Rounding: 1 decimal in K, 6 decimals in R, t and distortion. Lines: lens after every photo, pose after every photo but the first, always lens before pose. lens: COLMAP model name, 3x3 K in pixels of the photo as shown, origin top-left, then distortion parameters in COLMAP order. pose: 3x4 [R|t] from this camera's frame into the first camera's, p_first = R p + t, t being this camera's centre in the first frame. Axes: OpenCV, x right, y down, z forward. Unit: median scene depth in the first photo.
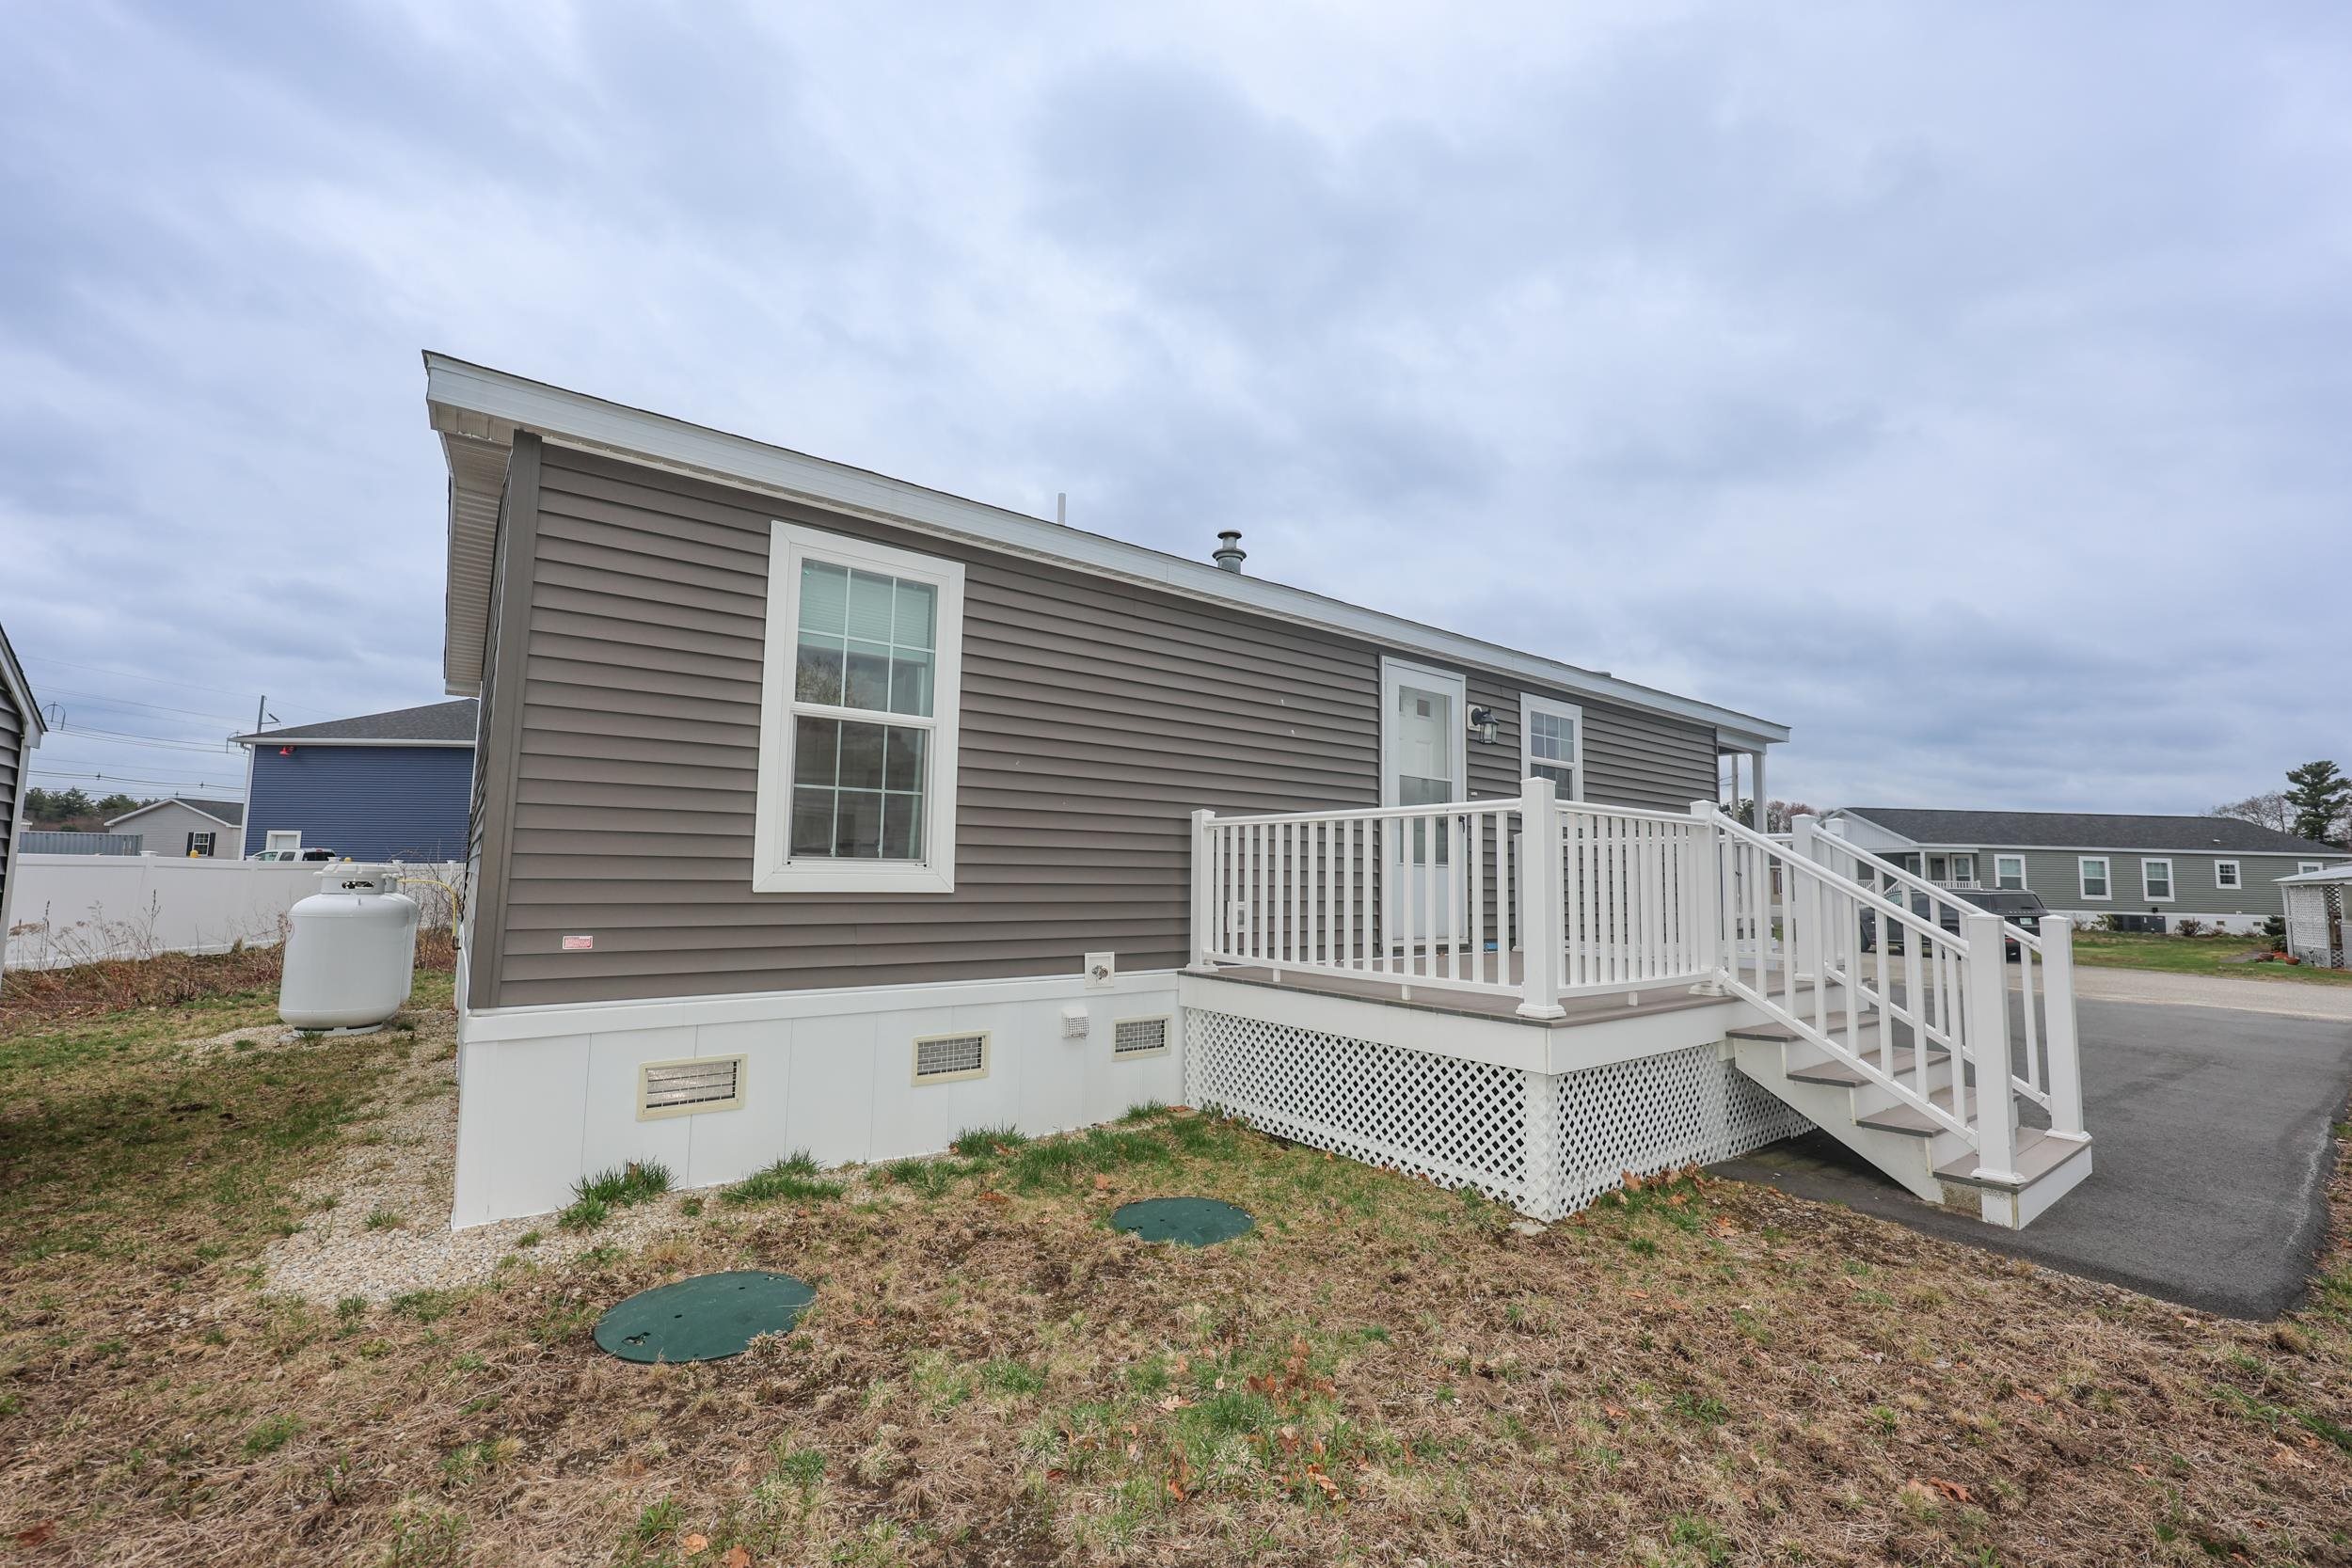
lens RADIAL K [[957.8, 0, 1173.2], [0, 957.8, 781.7], [0, 0, 1]] dist [0.002174, -0.000522]
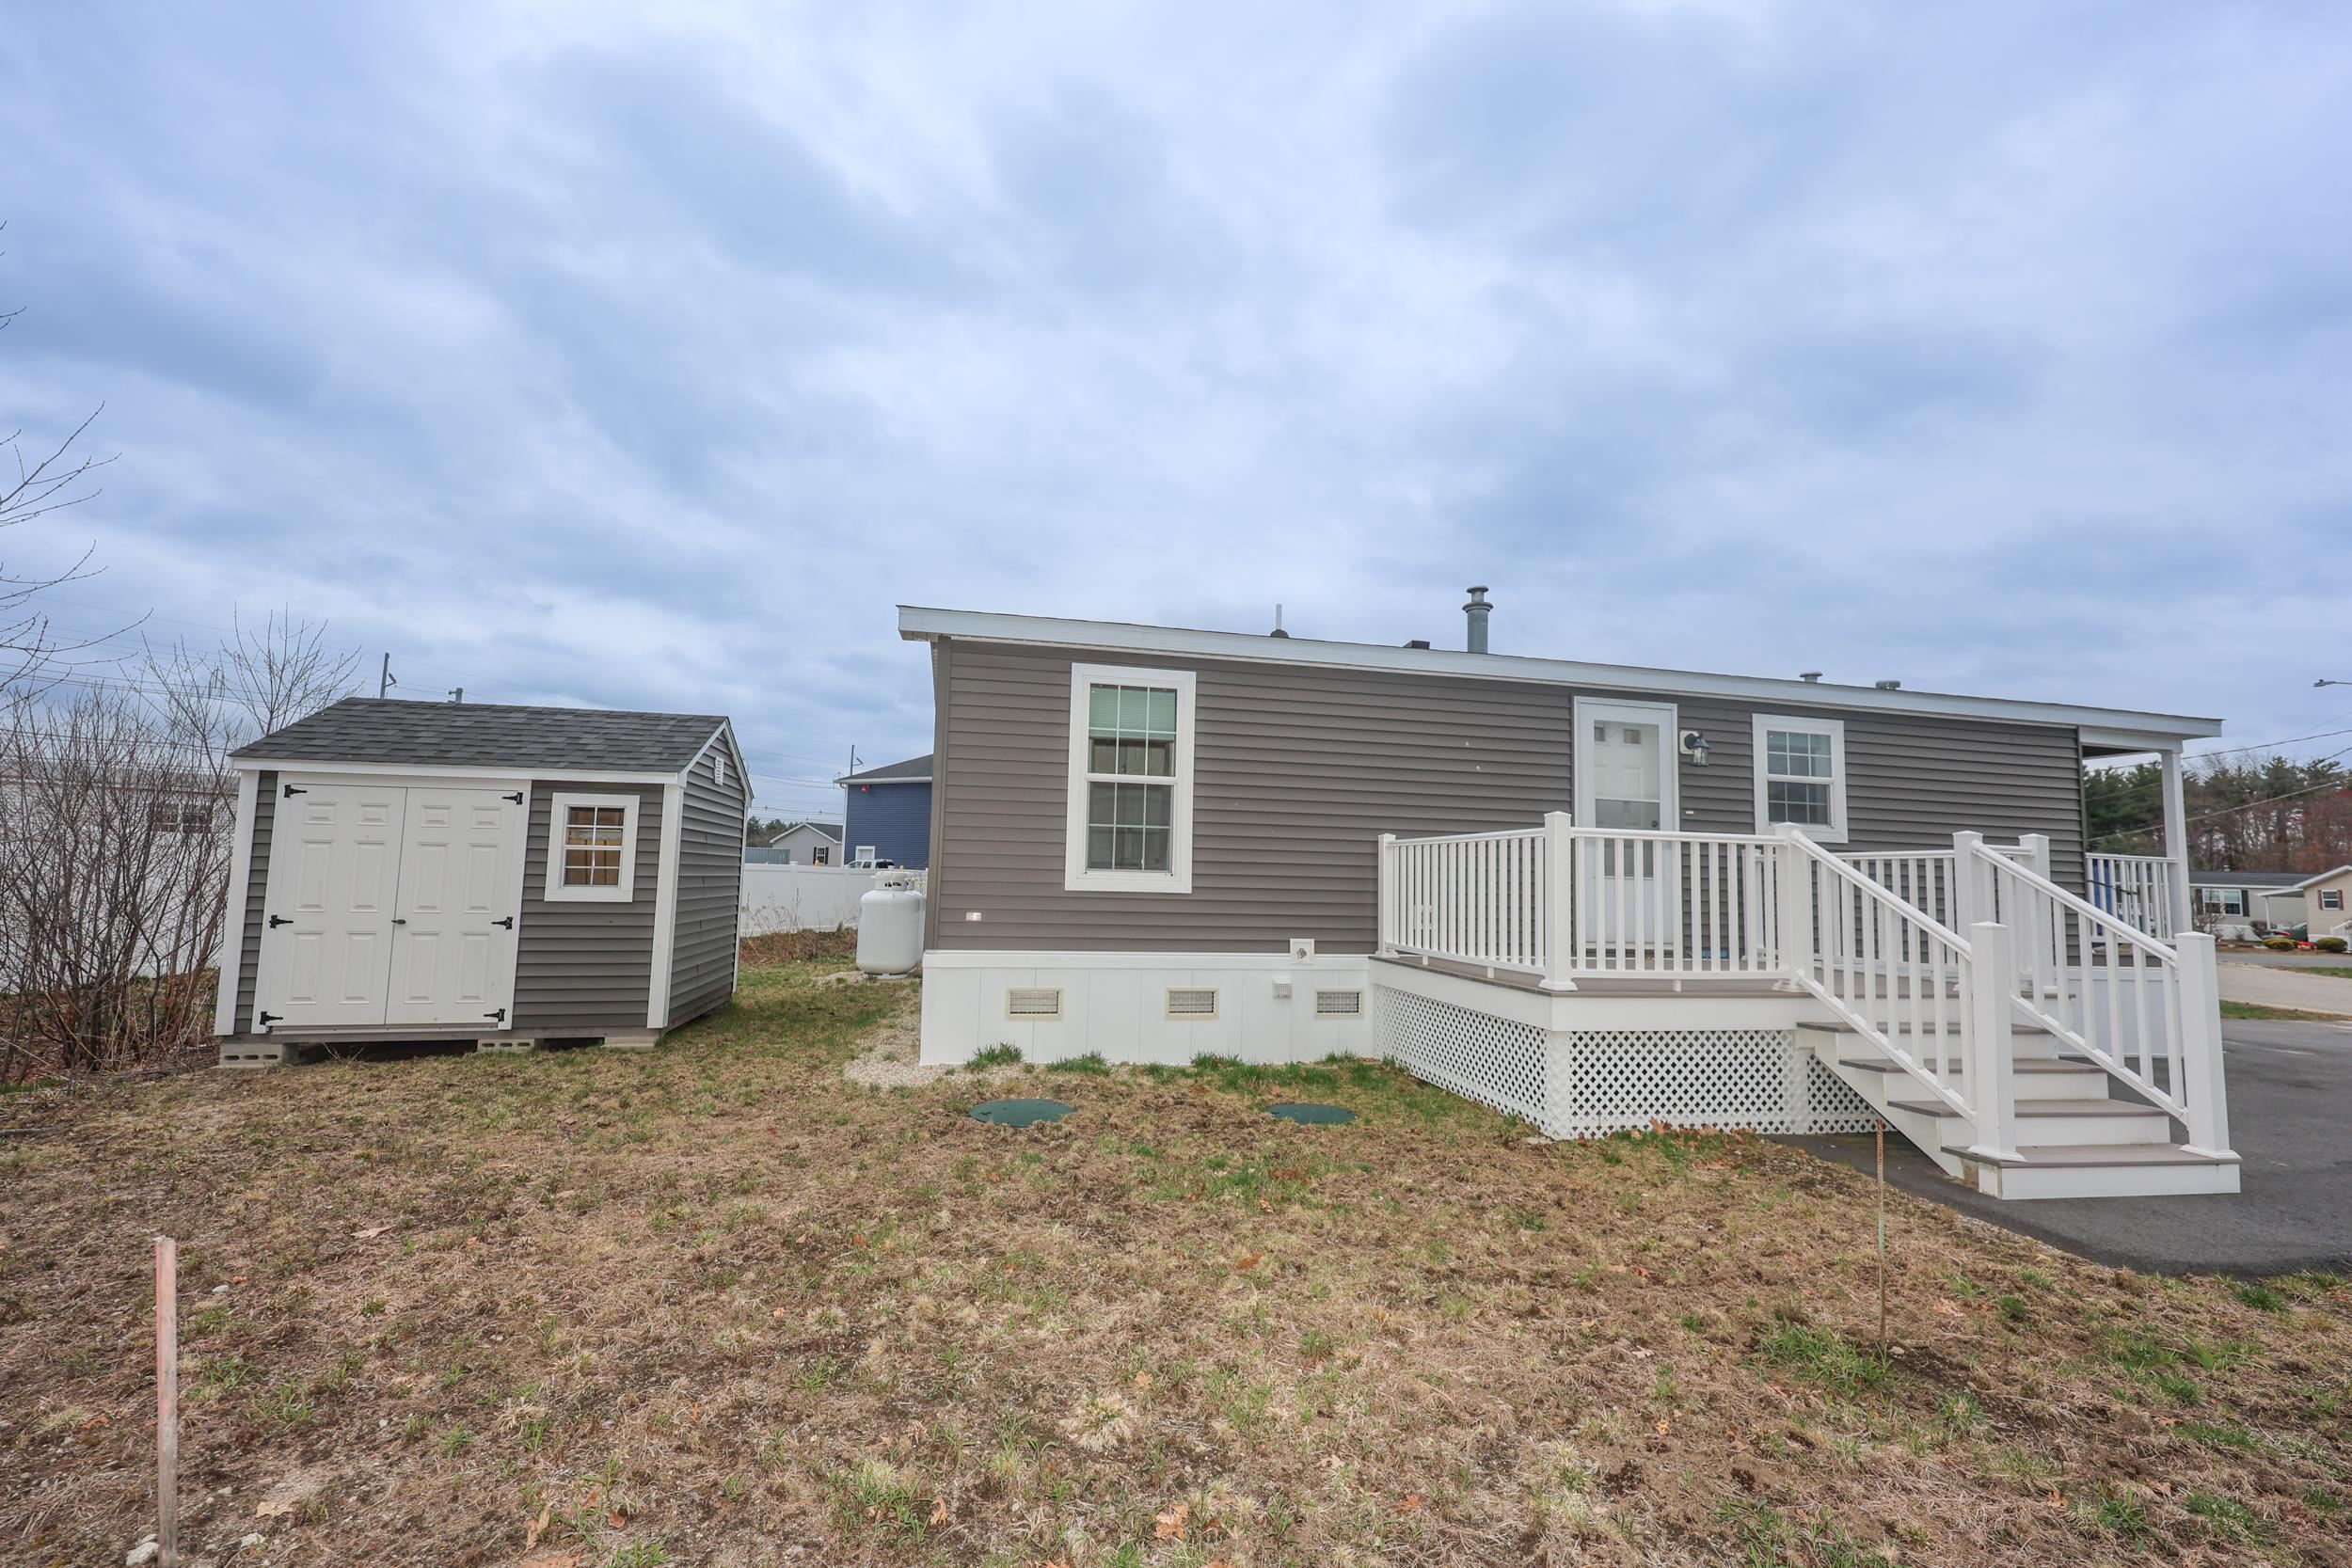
lens RADIAL K [[964.3, 0, 1168.4], [0, 964.3, 778.9], [0, 0, 1]] dist [-0.001279, 0.000534]
pose [[0.902036, -0.035570, -0.430193, 0.390937], [0.030194, 0.999357, -0.019319, -0.034584], [0.430603, 0.004437, 0.902530, -0.374455]]
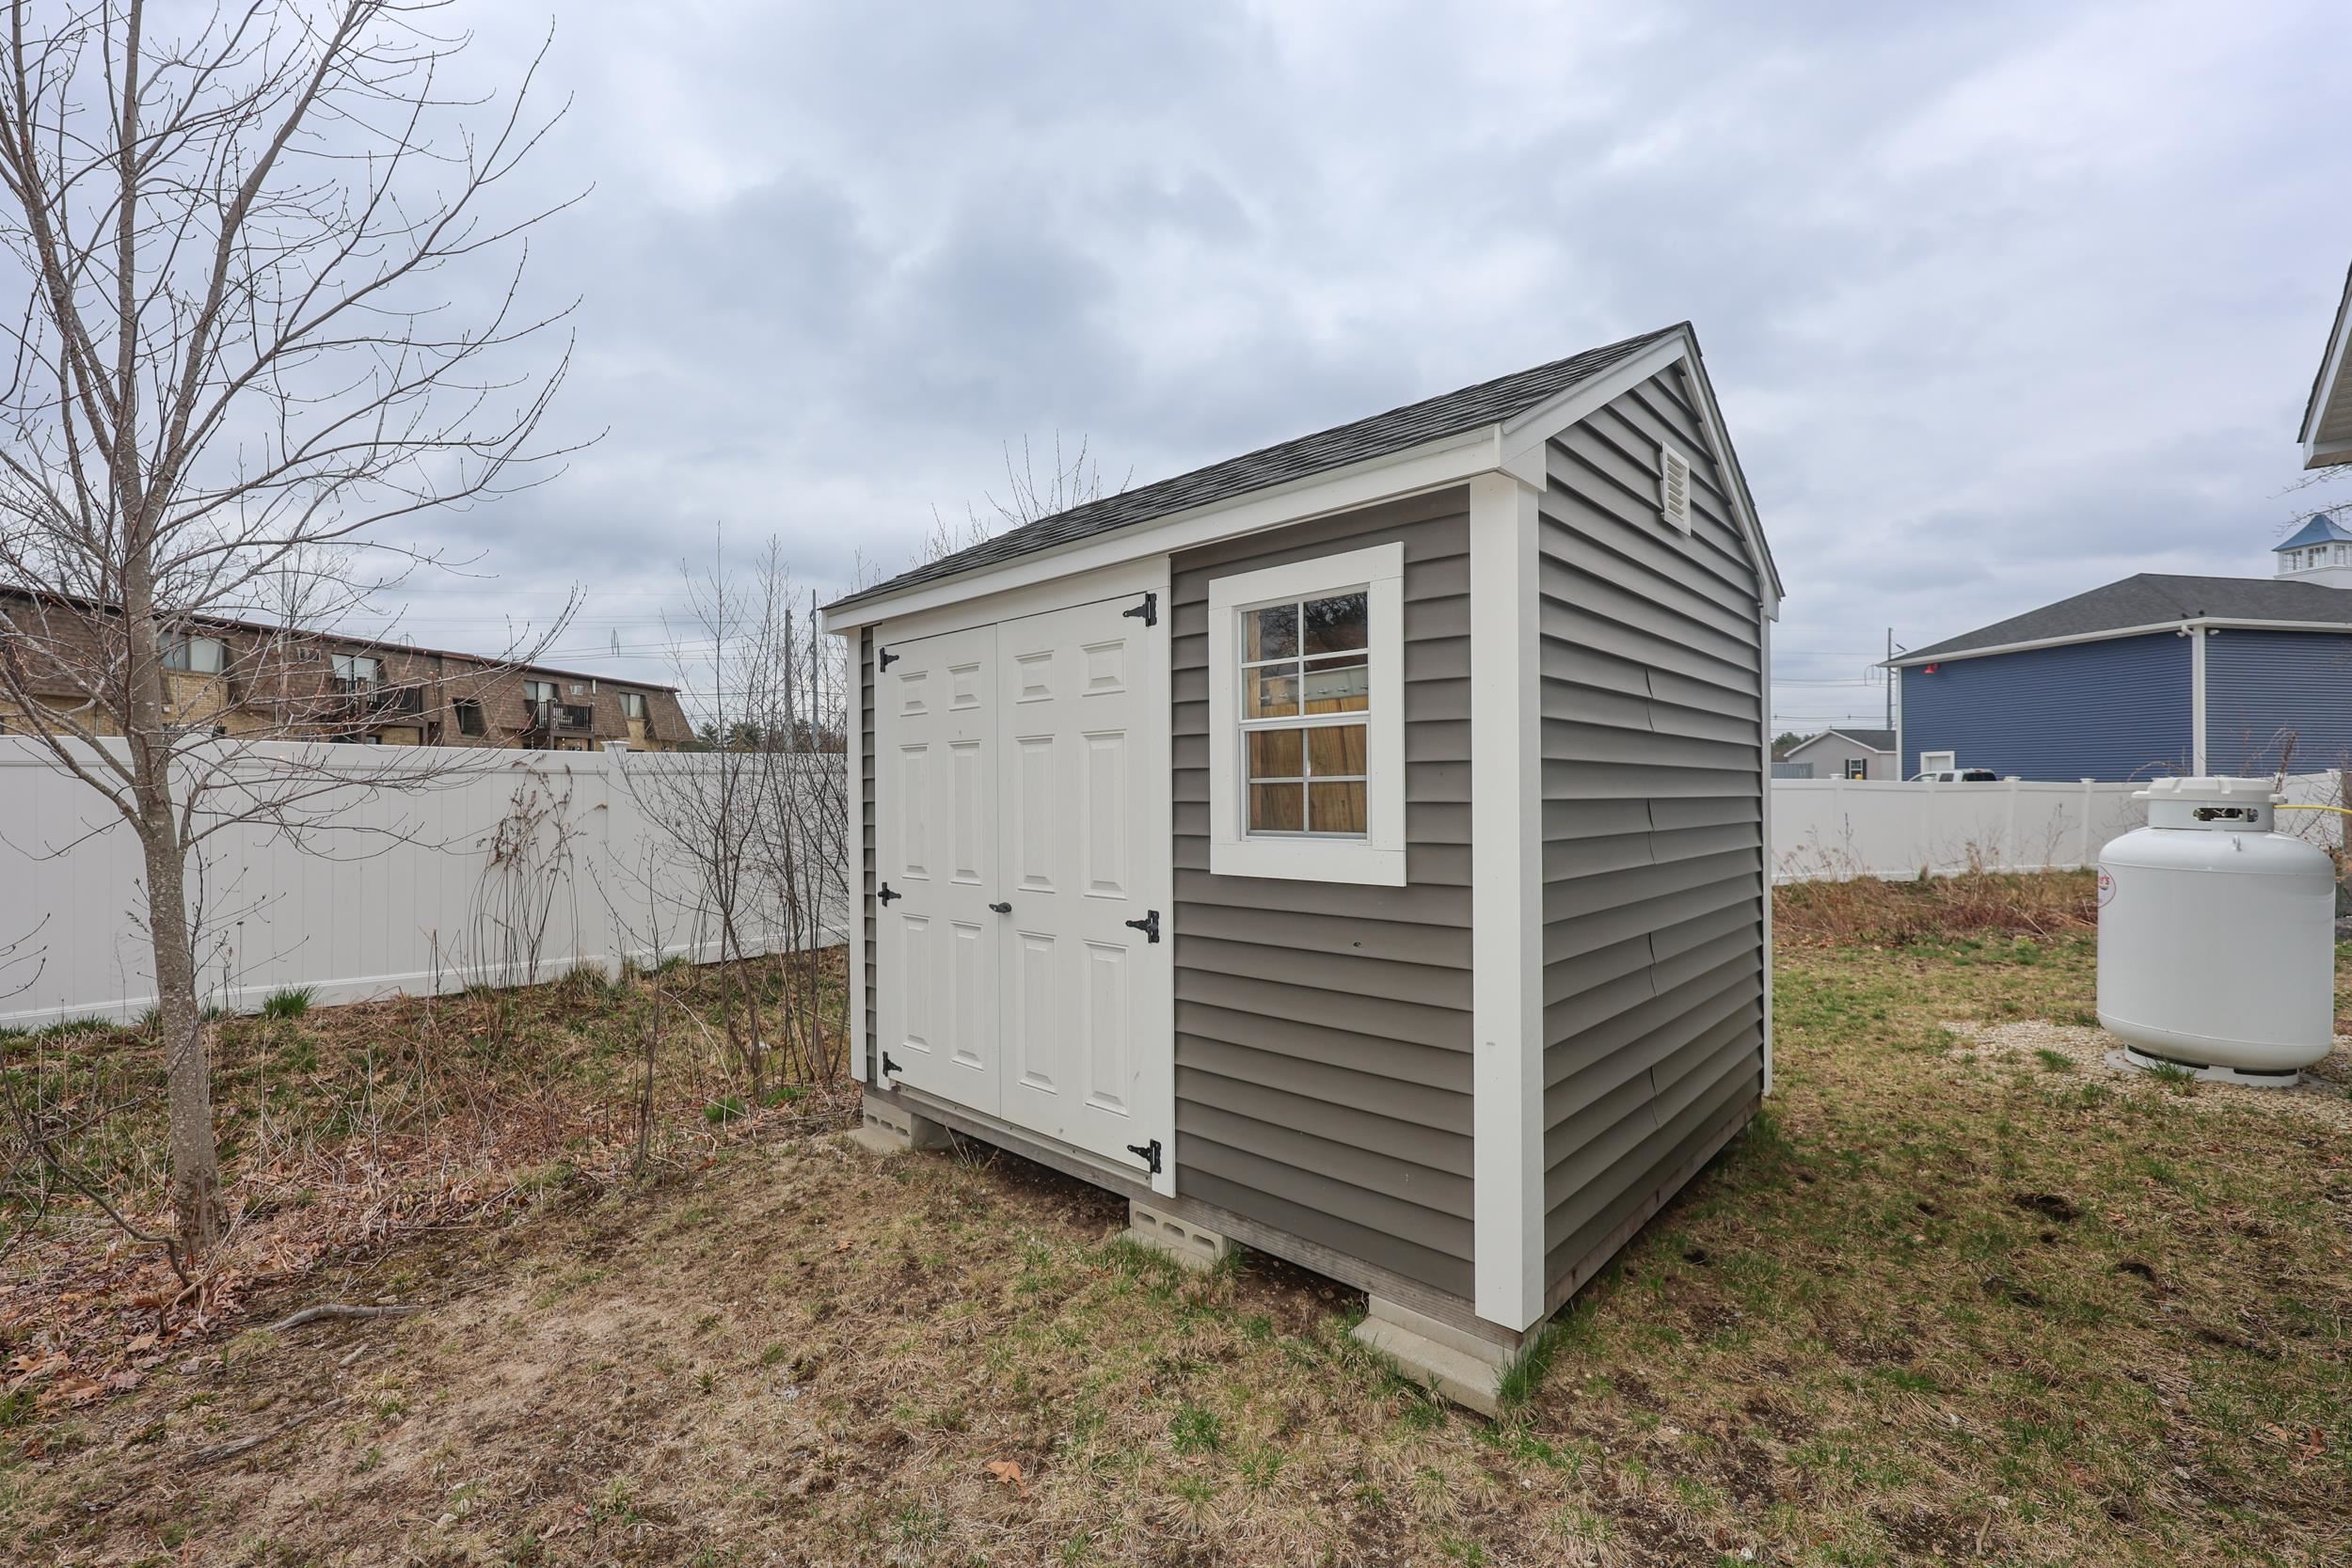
lens RADIAL K [[976.2, 0, 1181.9], [0, 976.2, 793.9], [0, 0, 1]] dist [-0.000178, 0.000156]
pose [[0.180427, -0.009581, -0.983542, -0.629525], [0.101374, 0.994808, 0.008906, 0.047763], [0.978350, -0.101313, 0.180462, 0.484479]]
